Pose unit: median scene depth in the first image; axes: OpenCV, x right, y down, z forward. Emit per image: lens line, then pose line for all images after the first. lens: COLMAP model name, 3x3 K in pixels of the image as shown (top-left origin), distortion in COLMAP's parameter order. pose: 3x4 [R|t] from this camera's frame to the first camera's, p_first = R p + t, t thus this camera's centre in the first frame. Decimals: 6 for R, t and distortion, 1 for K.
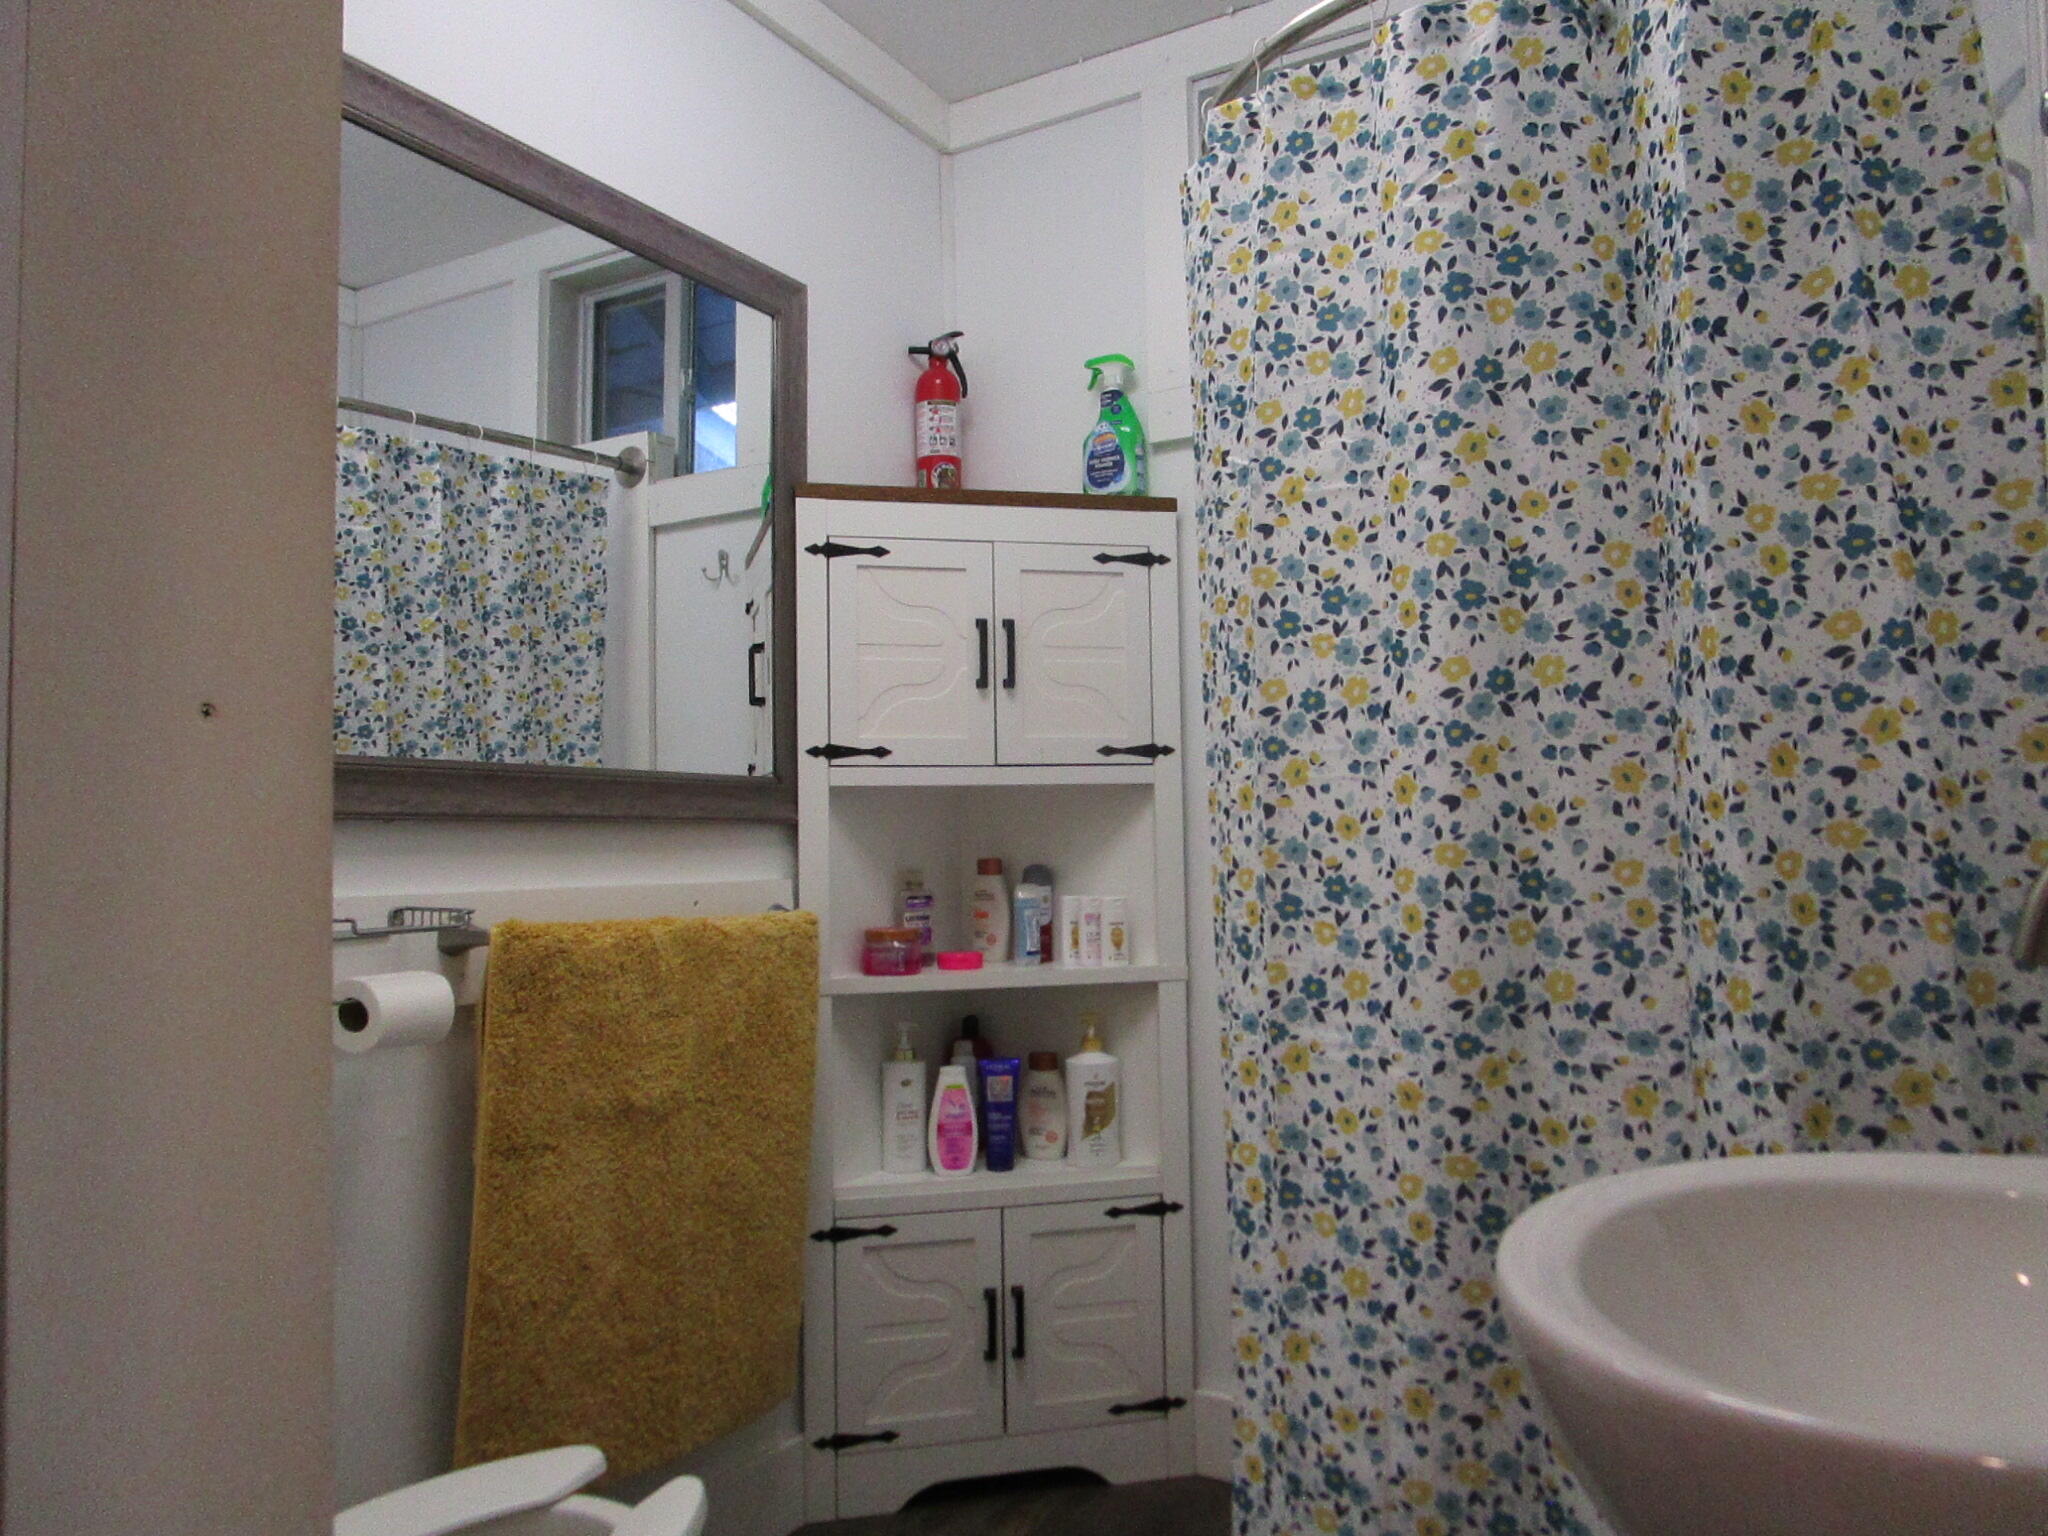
lens RADIAL K [[1445.6, 0, 1024.3], [0, 1445.6, 774.3], [0, 0, 1]] dist [-0.032830, 0.008258]
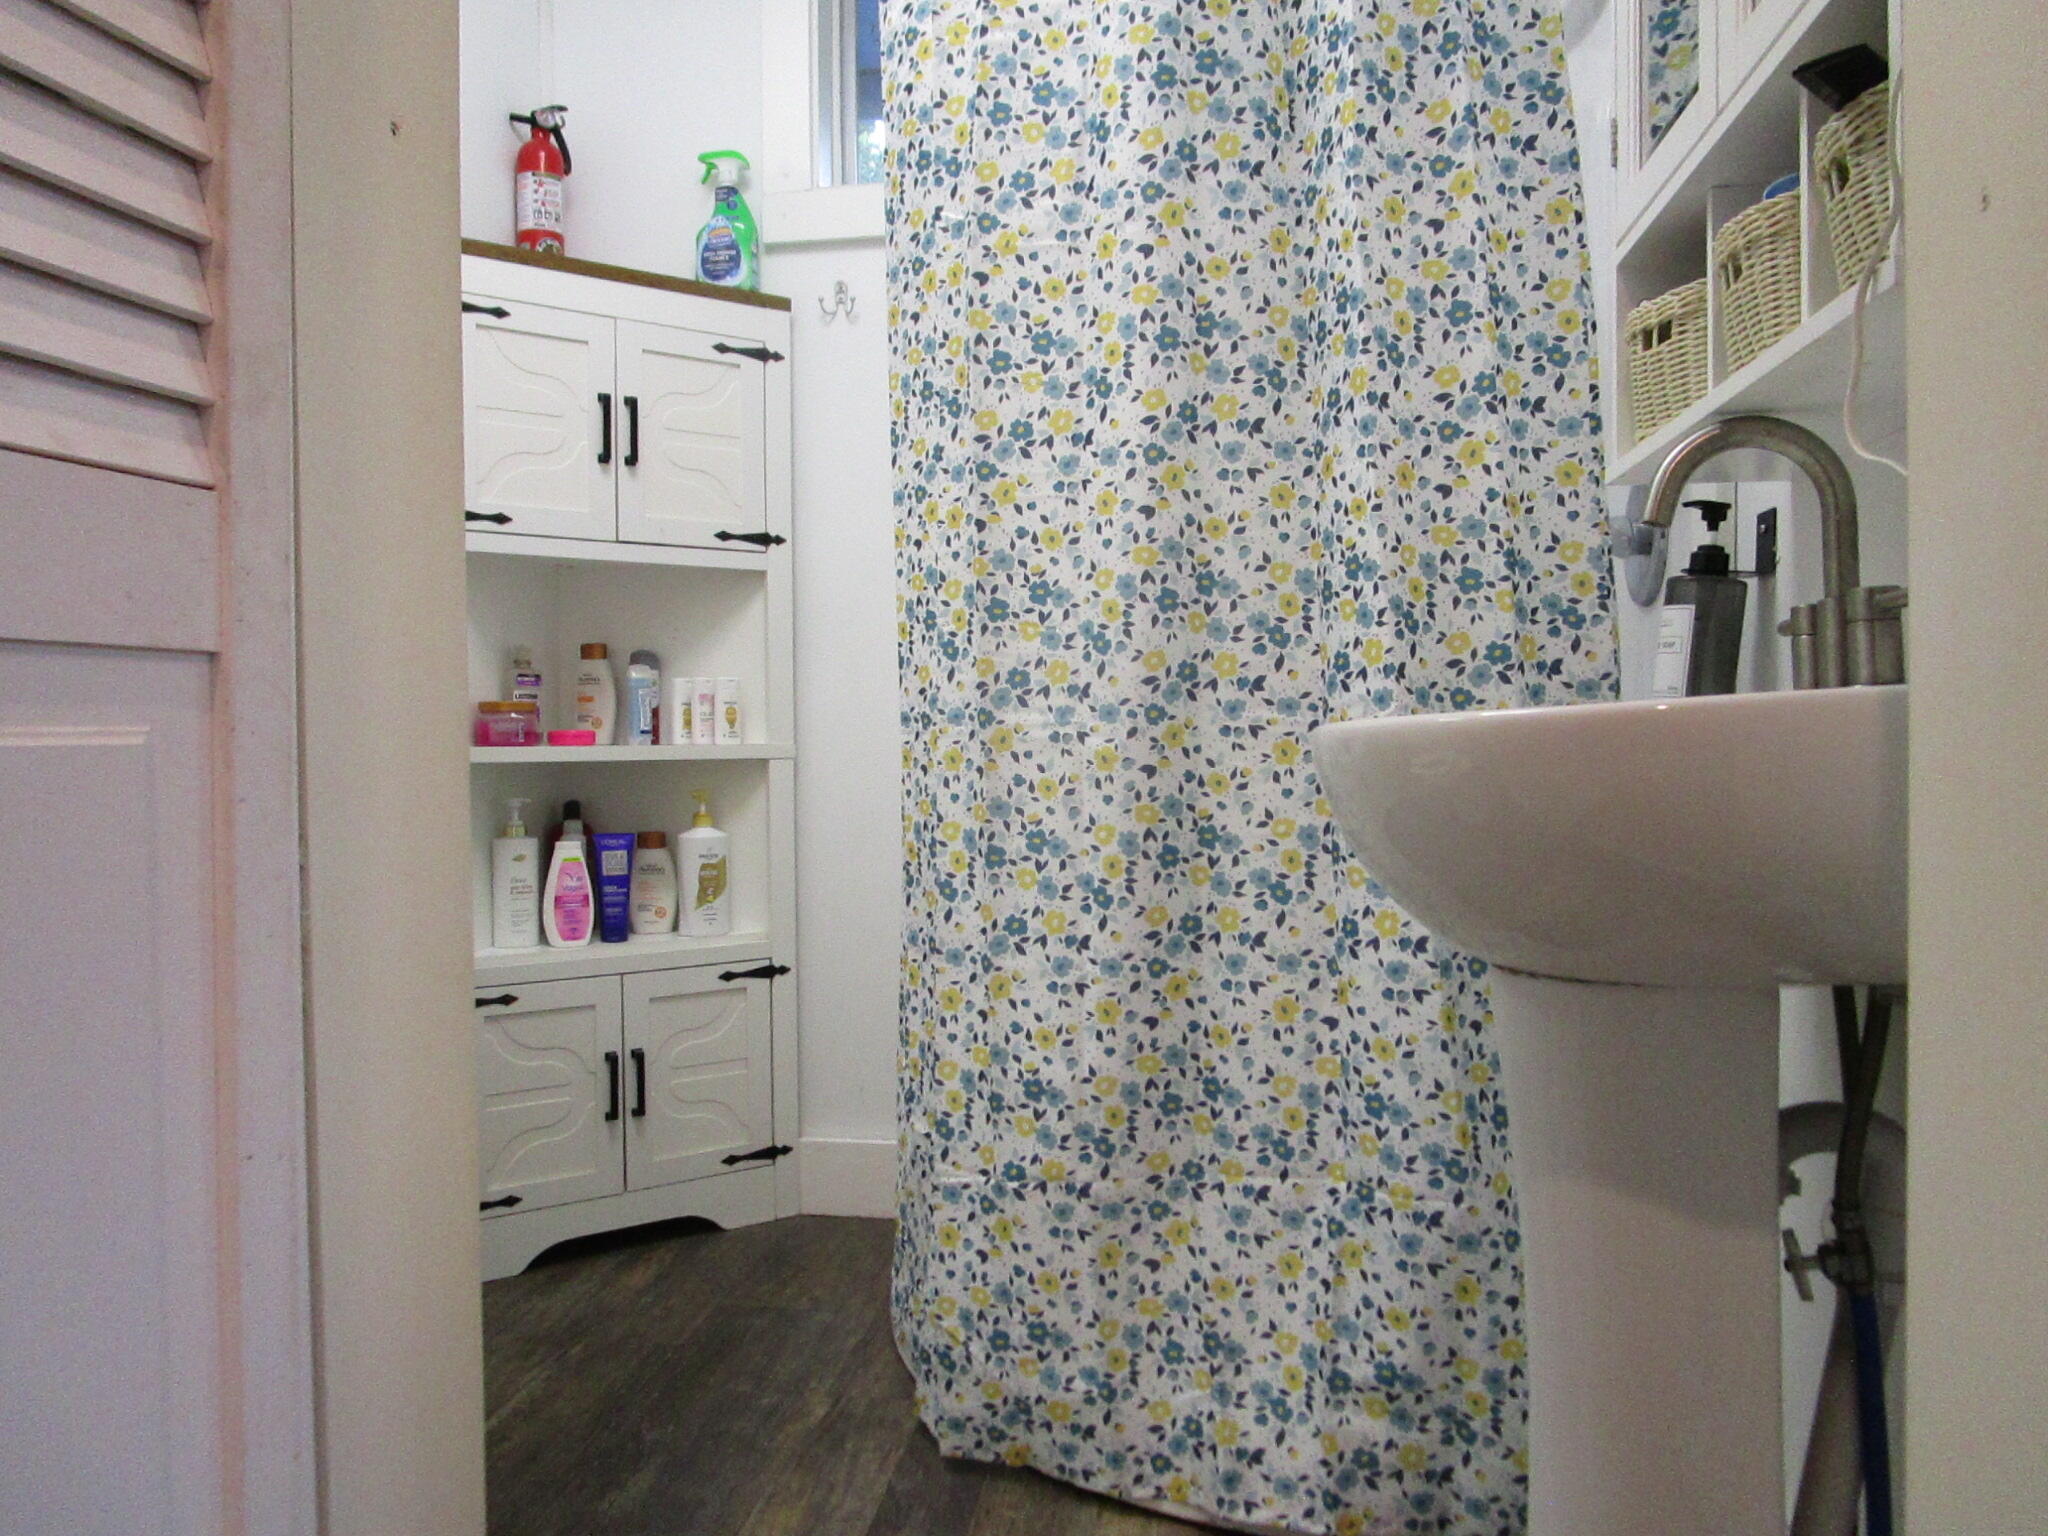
lens RADIAL K [[1445.6, 0, 1024.3], [0, 1445.6, 774.3], [0, 0, 1]] dist [-0.032830, 0.008258]
pose [[0.925521, 0.001820, 0.378691, -0.239891], [-0.024588, 0.998167, 0.055296, 0.163917], [-0.377897, -0.060489, 0.923870, -0.082015]]
